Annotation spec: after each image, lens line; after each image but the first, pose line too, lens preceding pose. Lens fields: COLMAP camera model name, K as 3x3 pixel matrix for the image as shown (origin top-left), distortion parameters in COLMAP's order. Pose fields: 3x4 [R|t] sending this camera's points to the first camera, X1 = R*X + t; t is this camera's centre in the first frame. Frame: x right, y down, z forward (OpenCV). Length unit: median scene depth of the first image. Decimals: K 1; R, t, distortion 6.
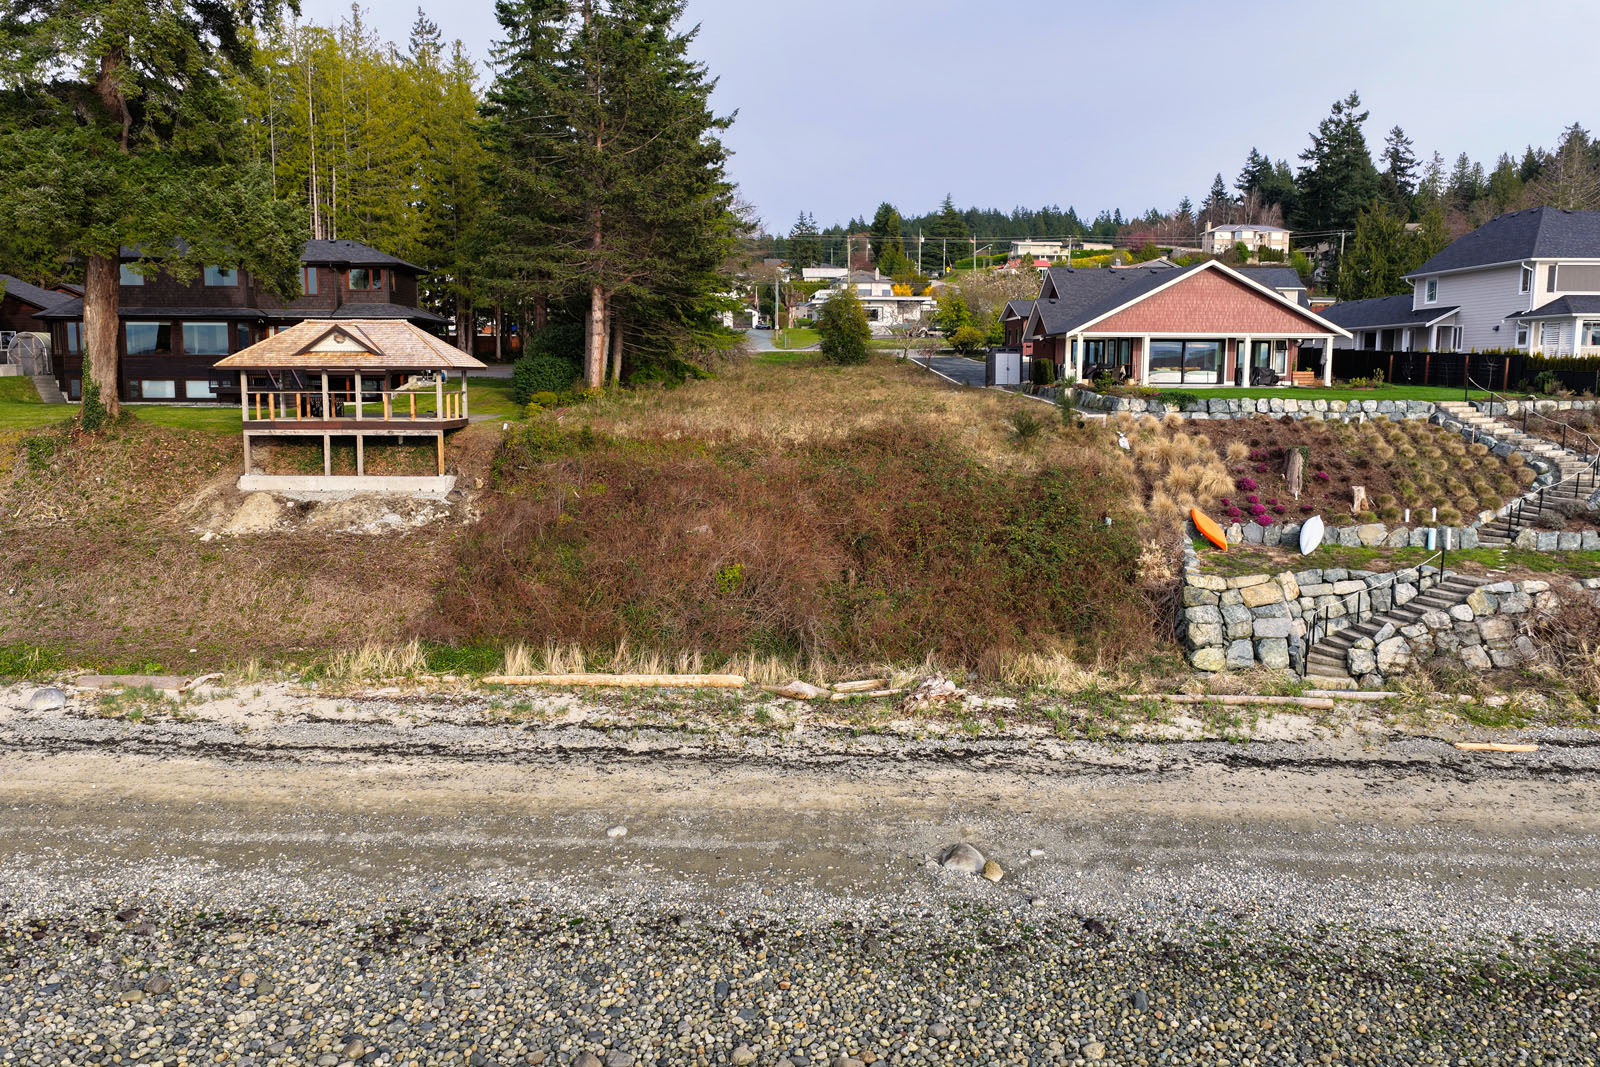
lens RADIAL K [[1324.4, 0, 801.5], [0, 1324.4, 538.3], [0, 0, 1]] dist [-0.010424, 0.041329]
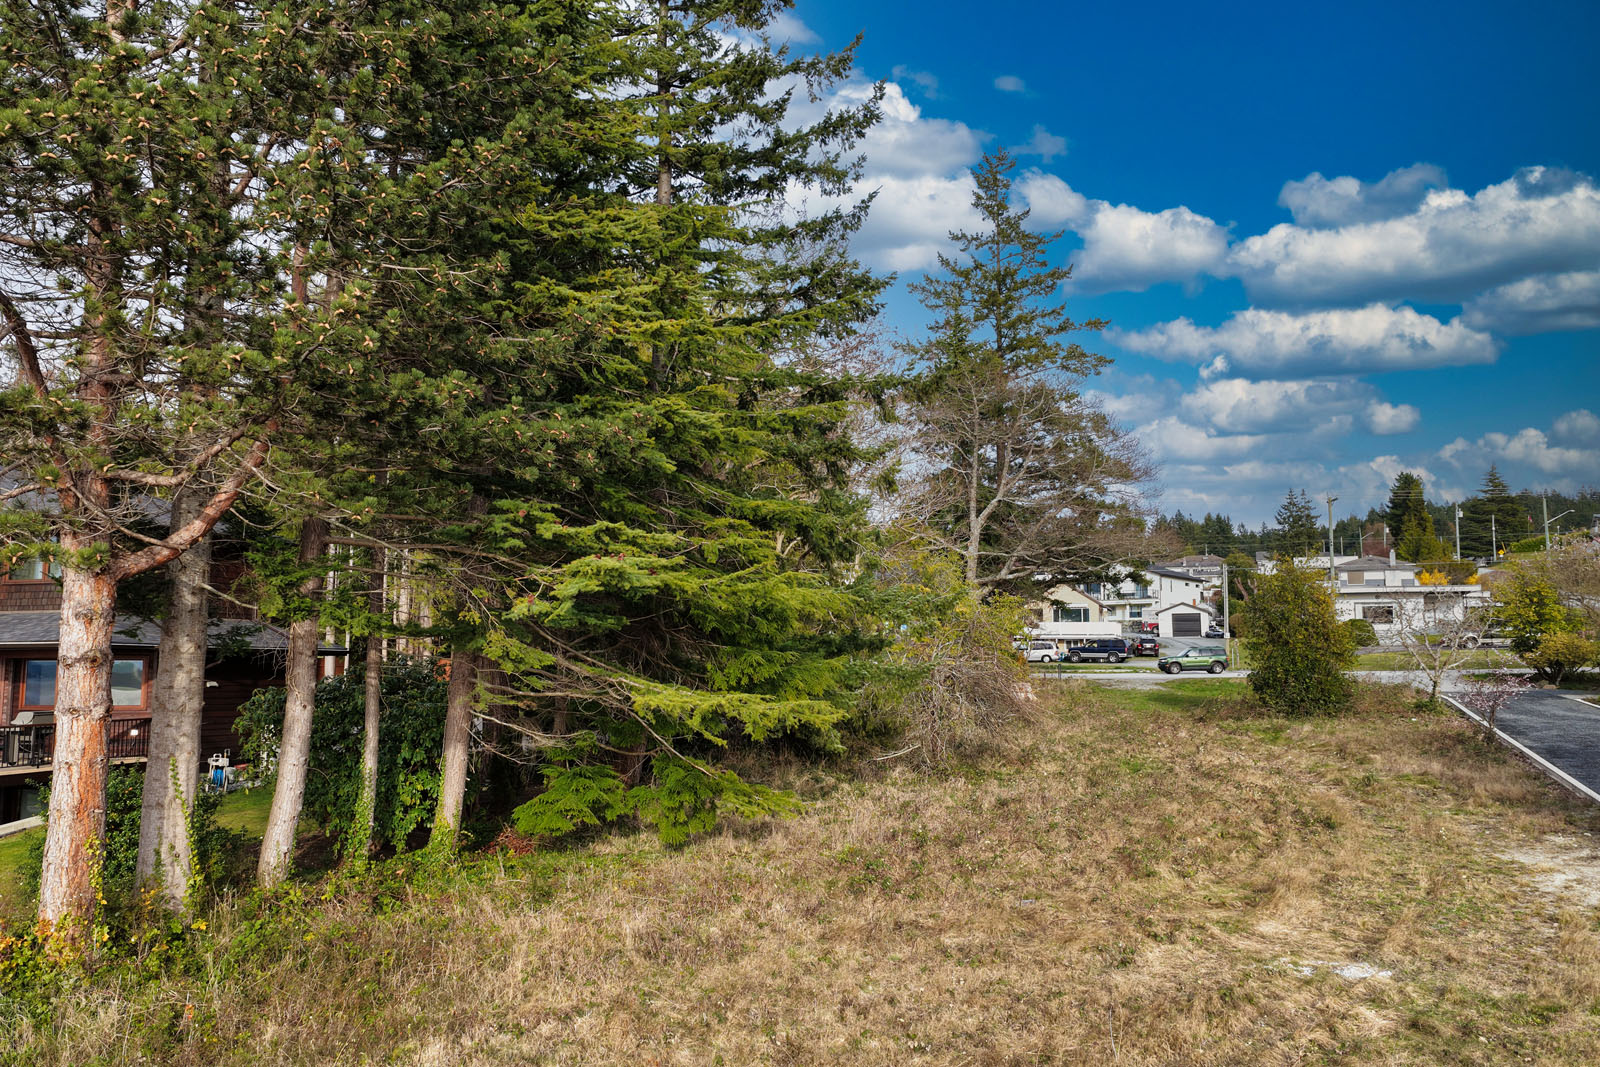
lens RADIAL K [[1324.4, 0, 801.5], [0, 1324.4, 538.3], [0, 0, 1]] dist [-0.010424, 0.041329]
pose [[0.930346, -0.040288, -0.364462, 0.089849], [-0.043562, 0.974764, -0.218949, -0.167649], [0.364085, 0.219575, 0.905113, 0.994828]]
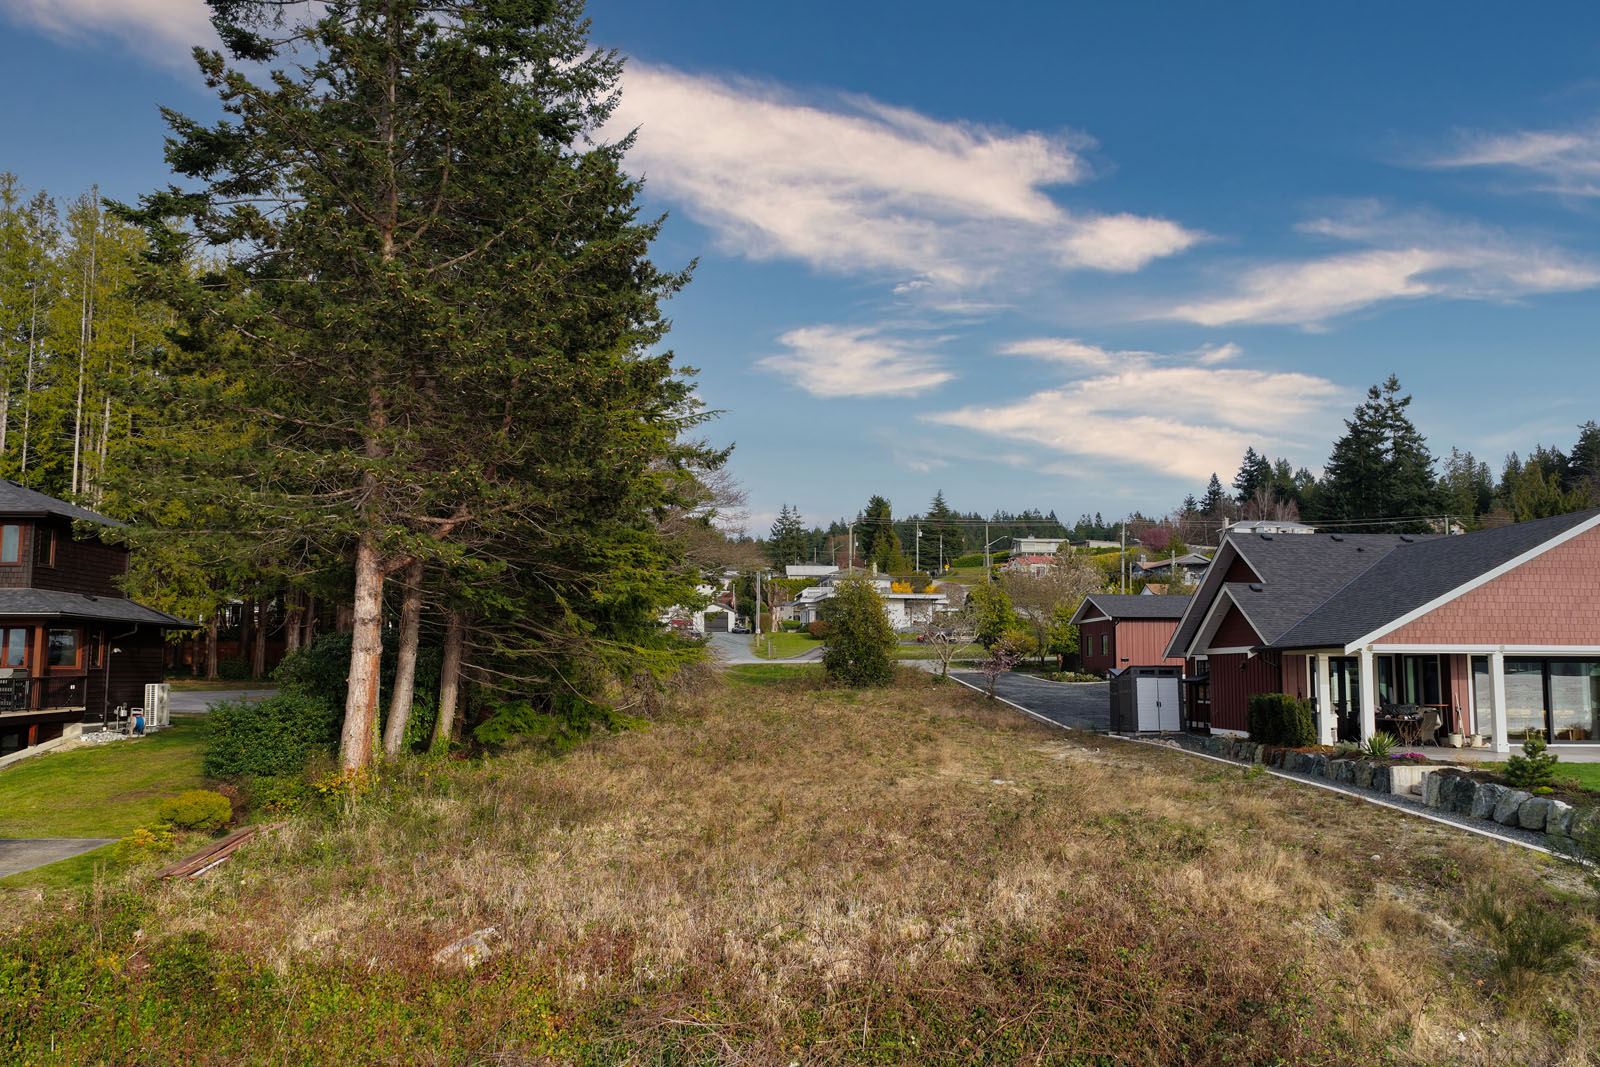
lens RADIAL K [[1324.4, 0, 801.5], [0, 1324.4, 538.3], [0, 0, 1]] dist [-0.010424, 0.041329]
pose [[0.999869, 0.001896, 0.016087, -0.017159], [0.001777, 0.974289, -0.225297, -0.110556], [-0.016100, 0.225296, 0.974157, 0.681191]]
